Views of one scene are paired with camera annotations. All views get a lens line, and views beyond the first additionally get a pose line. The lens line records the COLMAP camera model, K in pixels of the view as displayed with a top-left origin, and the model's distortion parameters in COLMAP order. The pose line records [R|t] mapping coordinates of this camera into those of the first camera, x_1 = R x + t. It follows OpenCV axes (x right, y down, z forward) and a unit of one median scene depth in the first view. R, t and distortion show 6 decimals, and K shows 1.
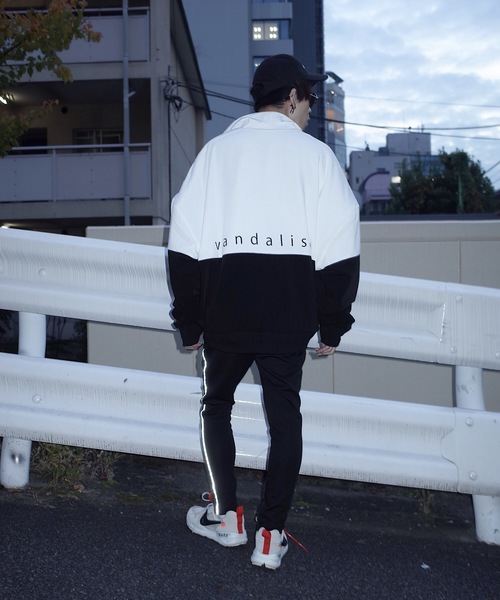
lens RADIAL K [[665.9, 0, 247.2], [0, 665.9, 314.0], [0, 0, 1]] dist [-0.056560, 0.052203]
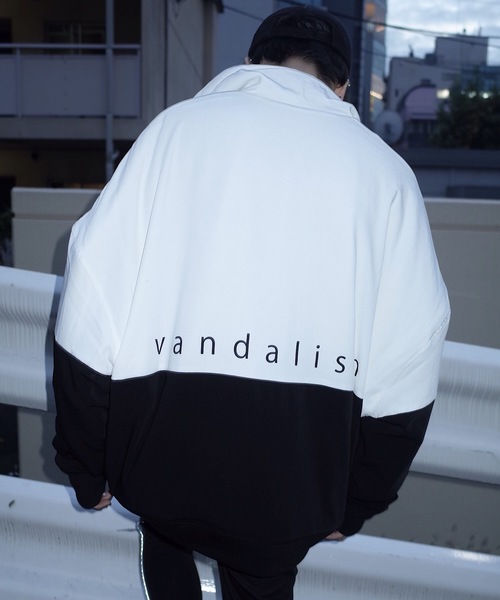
lens RADIAL K [[665.9, 0, 247.2], [0, 665.9, 314.0], [0, 0, 1]] dist [-0.056560, 0.052203]
pose [[0.998640, 0.047784, -0.020845, 0.011765], [-0.043850, 0.986160, 0.159891, -0.070311], [0.028197, -0.158760, 0.986914, 0.171827]]
